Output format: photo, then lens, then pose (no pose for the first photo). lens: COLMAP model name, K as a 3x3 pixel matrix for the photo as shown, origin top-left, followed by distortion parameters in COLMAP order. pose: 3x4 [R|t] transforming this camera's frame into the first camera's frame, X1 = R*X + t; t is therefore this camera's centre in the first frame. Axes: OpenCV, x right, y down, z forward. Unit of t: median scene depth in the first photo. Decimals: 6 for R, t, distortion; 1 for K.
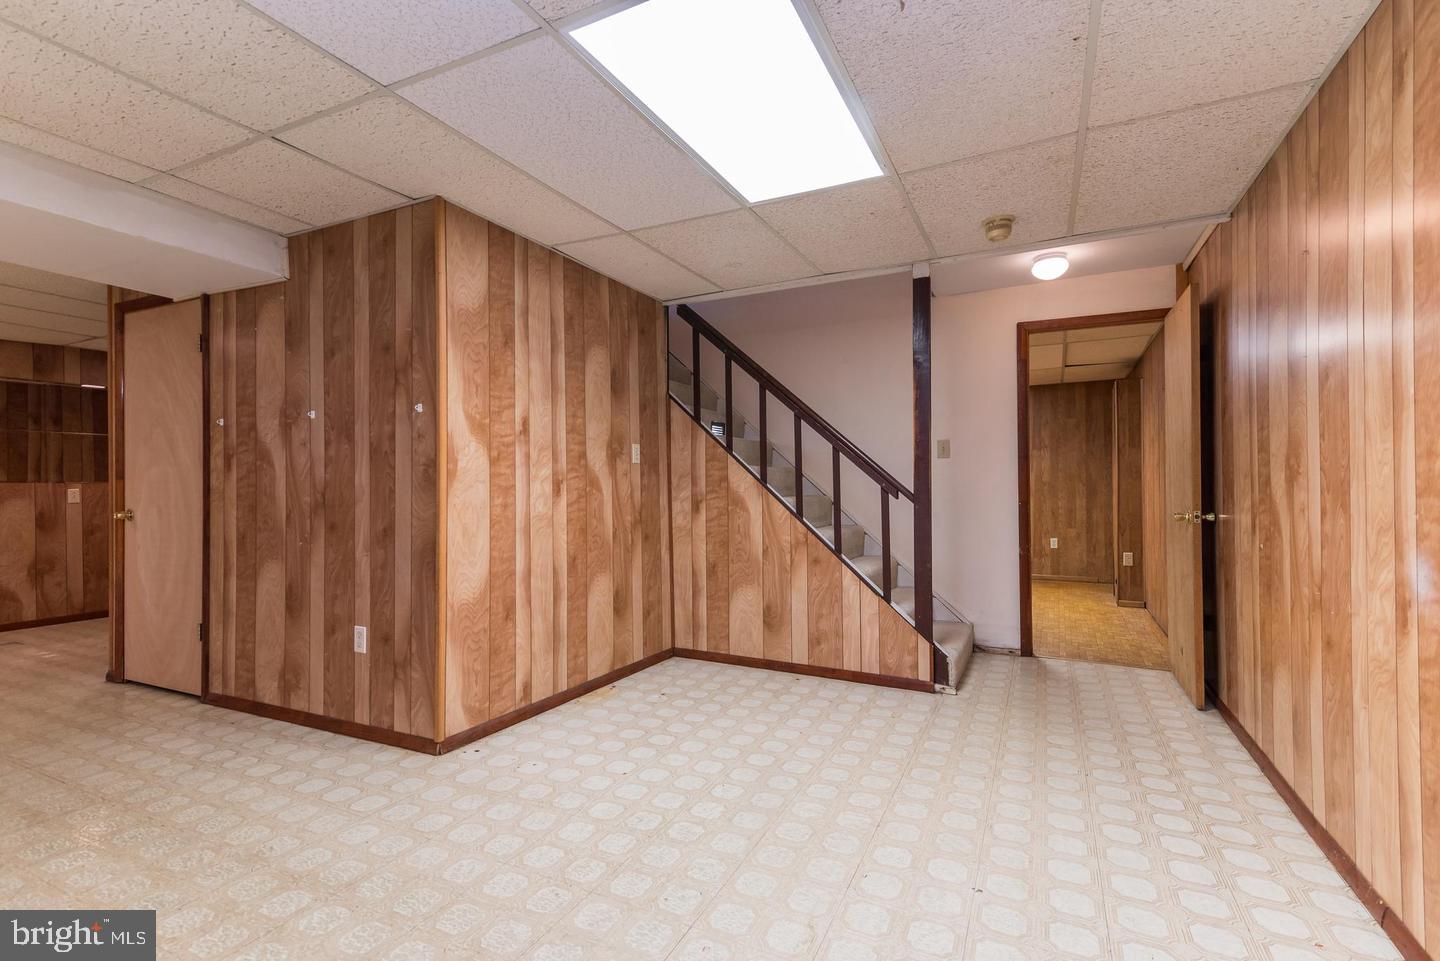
lens RADIAL K [[667.7, 0, 721.6], [0, 667.7, 483.7], [0, 0, 1]] dist [0.004067, -0.000725]
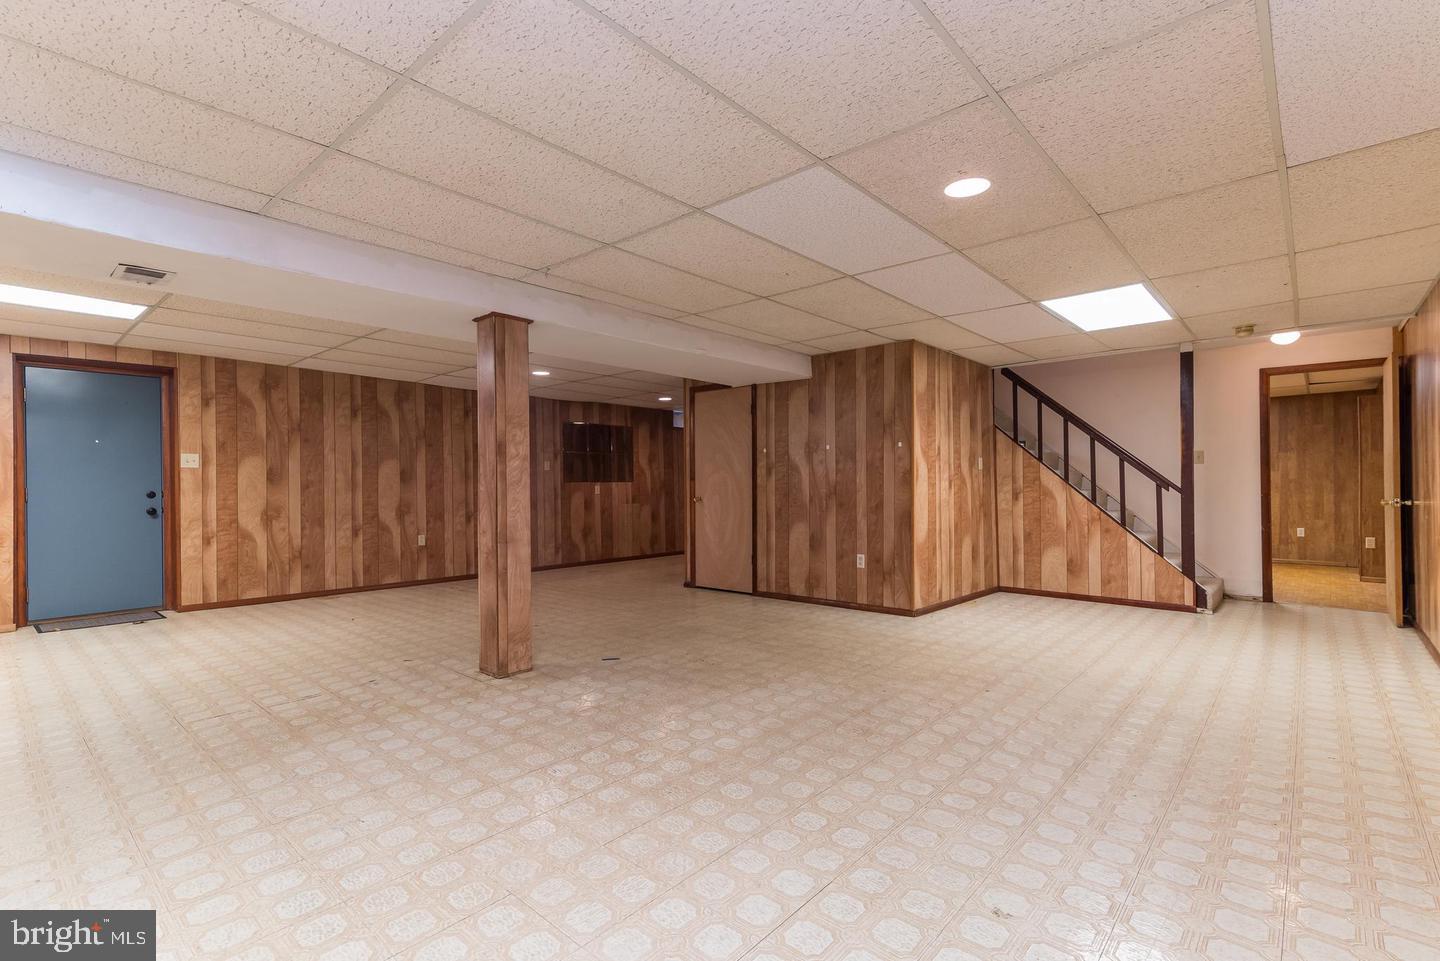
lens RADIAL K [[667.7, 0, 705.6], [0, 667.7, 483.6], [0, 0, 1]] dist [0.004067, -0.000725]
pose [[0.960147, -0.002007, -0.279490, -0.345725], [0.002732, 0.999994, 0.002205, -0.001606], [0.279484, -0.002880, 0.960146, -0.825565]]
